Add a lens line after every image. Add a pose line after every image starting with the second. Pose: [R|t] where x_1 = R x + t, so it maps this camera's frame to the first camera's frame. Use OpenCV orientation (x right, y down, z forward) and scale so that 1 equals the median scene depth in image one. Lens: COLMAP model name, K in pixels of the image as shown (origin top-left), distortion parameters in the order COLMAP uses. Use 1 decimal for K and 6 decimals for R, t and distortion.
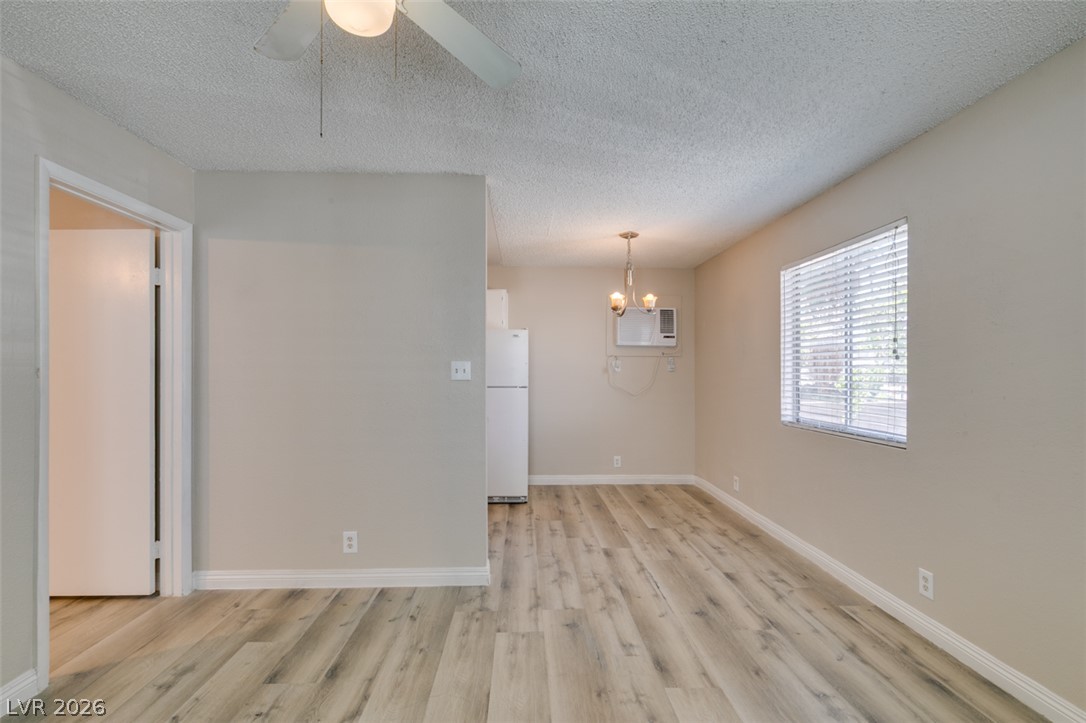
lens RADIAL K [[486.6, 0, 541.7], [0, 486.6, 363.7], [0, 0, 1]] dist [0.000912, 0.000333]
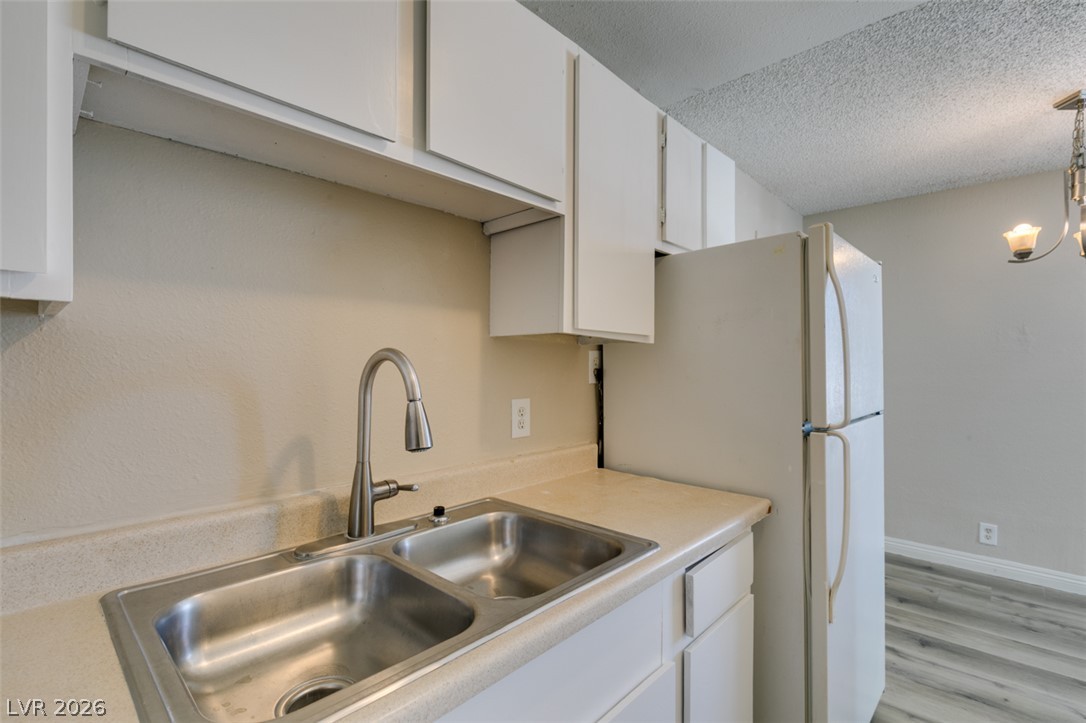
lens RADIAL K [[486.6, 0, 541.7], [0, 486.6, 363.7], [0, 0, 1]] dist [0.000912, 0.000333]
pose [[0.713815, 0.003489, 0.700326, -0.835491], [-0.008075, 0.999962, 0.003249, 0.014582], [-0.700288, -0.007975, 0.713816, 1.498090]]
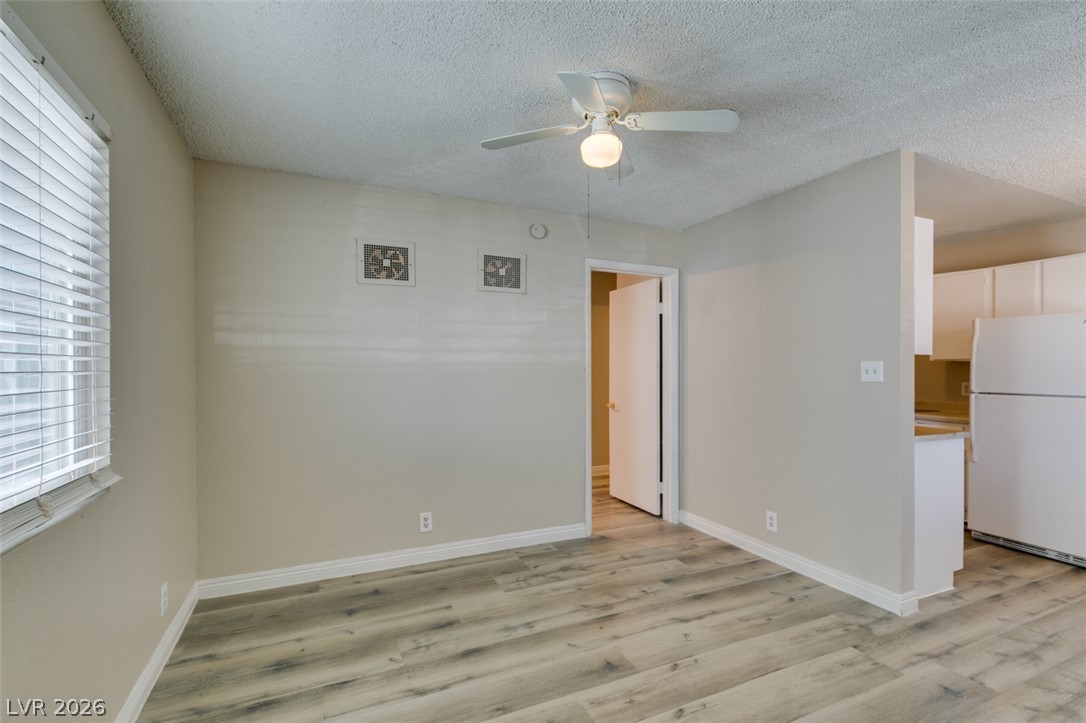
lens RADIAL K [[491.9, 0, 538.8], [0, 491.9, 369.4], [0, 0, 1]] dist [-0.001115, -0.000390]
pose [[0.377967, 0.001892, -0.925817, 0.470925], [0.006708, 0.999966, 0.004782, 0.001511], [0.925795, -0.008017, 0.377941, 0.064338]]
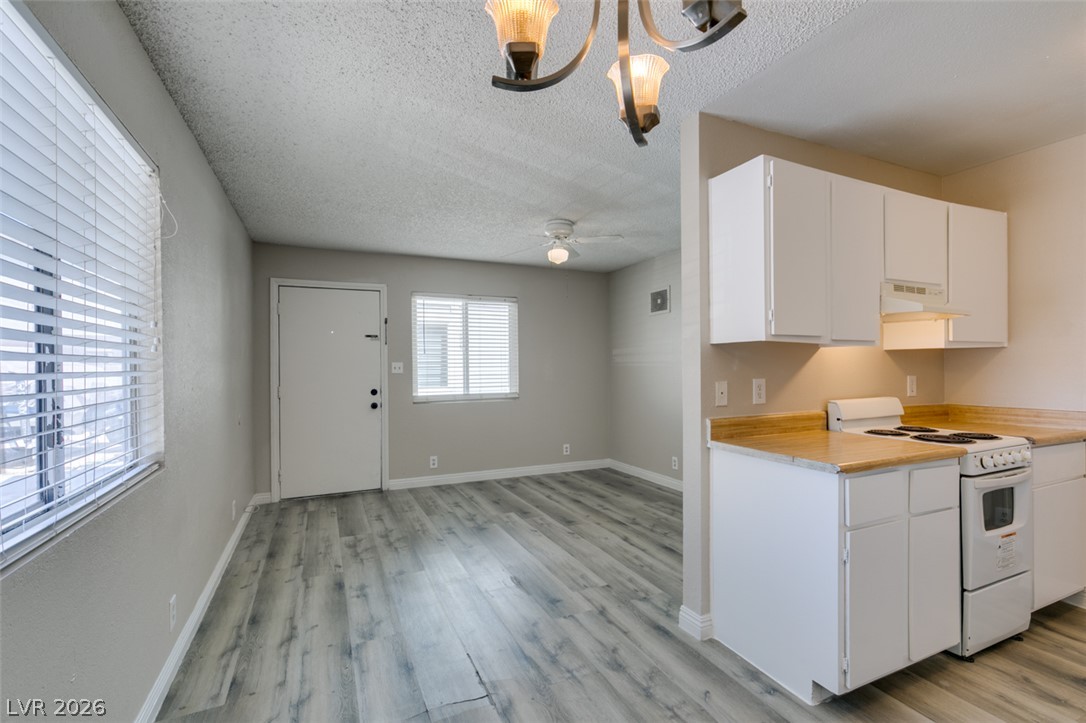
lens RADIAL K [[487.2, 0, 541.0], [0, 487.2, 365.0], [0, 0, 1]] dist [0.001461, -0.000746]
pose [[-0.927563, 0.003448, -0.373651, 0.420517], [0.009072, 0.999870, -0.013294, 0.024056], [0.373557, -0.015720, -0.927474, 1.713957]]
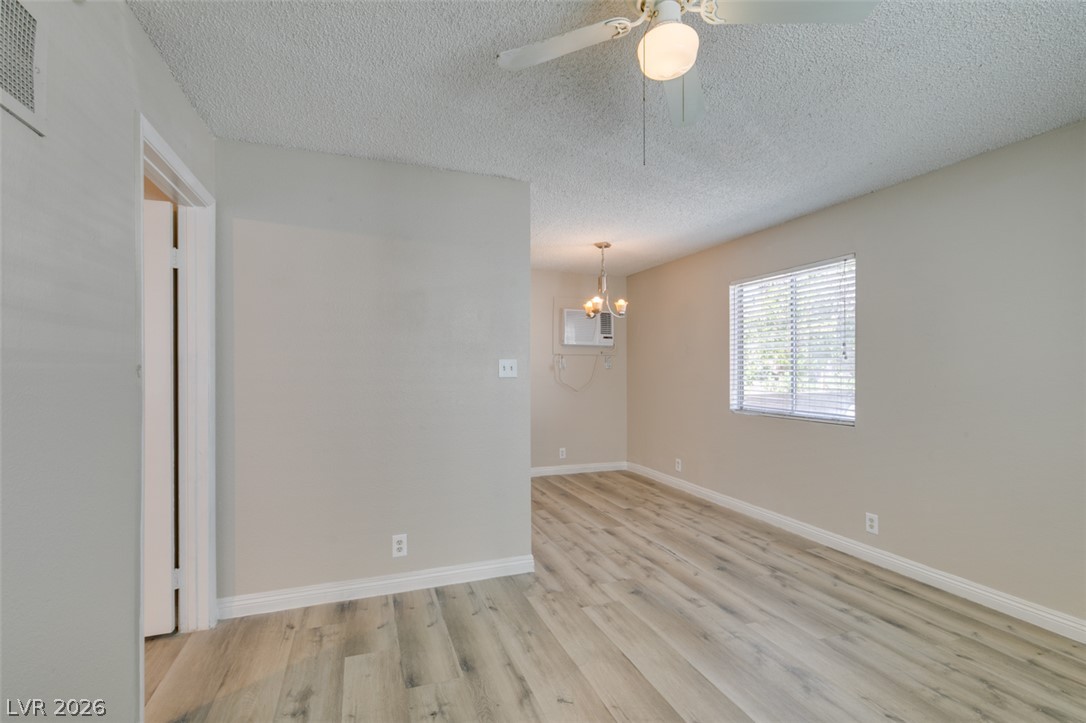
lens RADIAL K [[486.6, 0, 541.7], [0, 486.6, 363.7], [0, 0, 1]] dist [0.000912, 0.000333]
pose [[0.950387, 0.001089, 0.311069, -0.430757], [-0.002315, 0.999991, 0.003571, 0.000681], [-0.311062, -0.004114, 0.950381, -0.007000]]
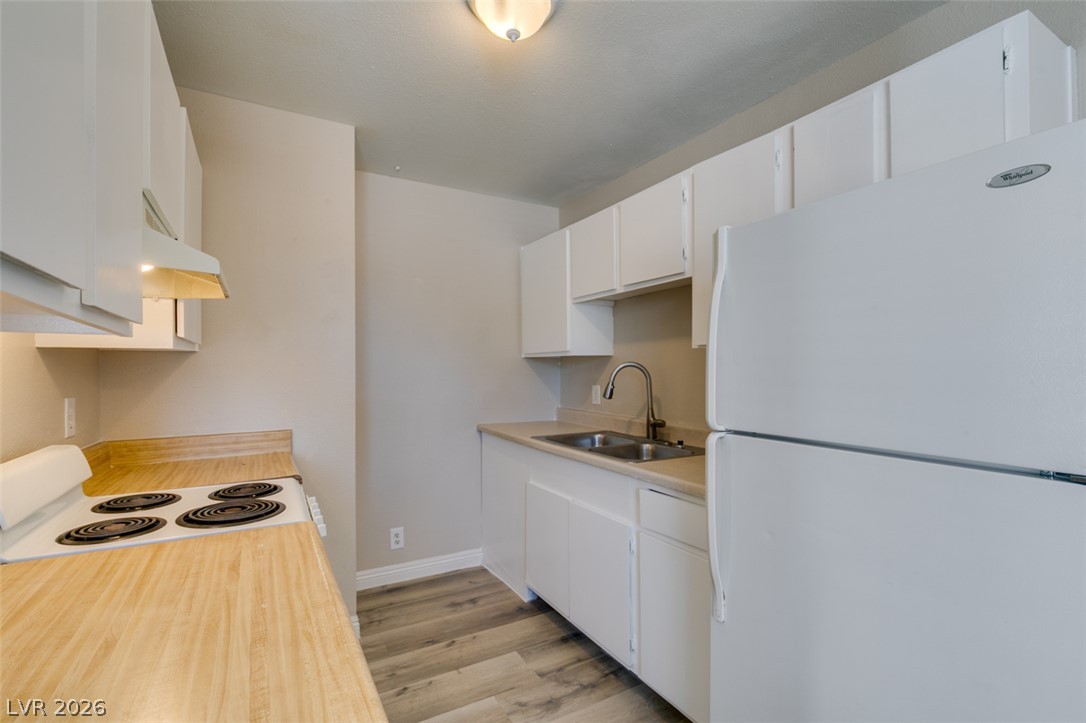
lens RADIAL K [[487.2, 0, 541.0], [0, 487.2, 365.0], [0, 0, 1]] dist [0.001461, -0.000746]
pose [[0.466429, -0.009715, -0.884505, 0.037219], [0.015559, 0.999875, -0.002778, 0.012205], [0.884422, -0.012466, 0.466522, 1.255915]]
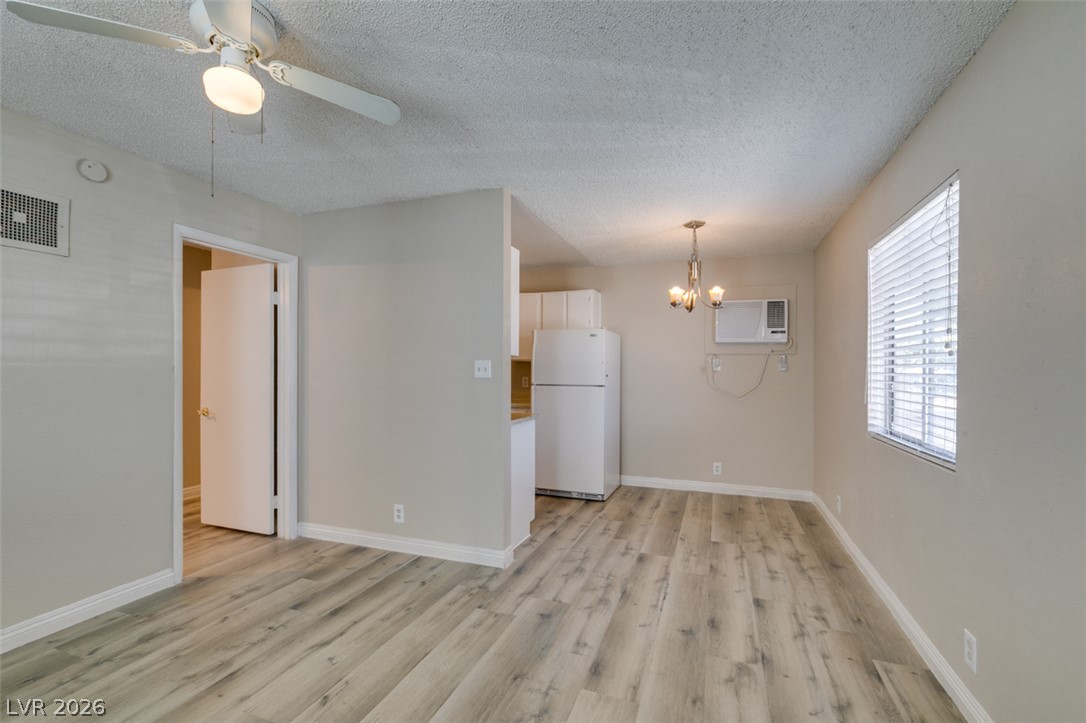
lens RADIAL K [[487.2, 0, 541.0], [0, 487.2, 365.0], [0, 0, 1]] dist [0.001461, -0.000746]
pose [[0.925224, -0.000454, -0.379420, 0.381759], [0.001898, 0.999992, 0.003432, 0.001332], [0.379416, -0.003895, 0.925218, 0.035083]]
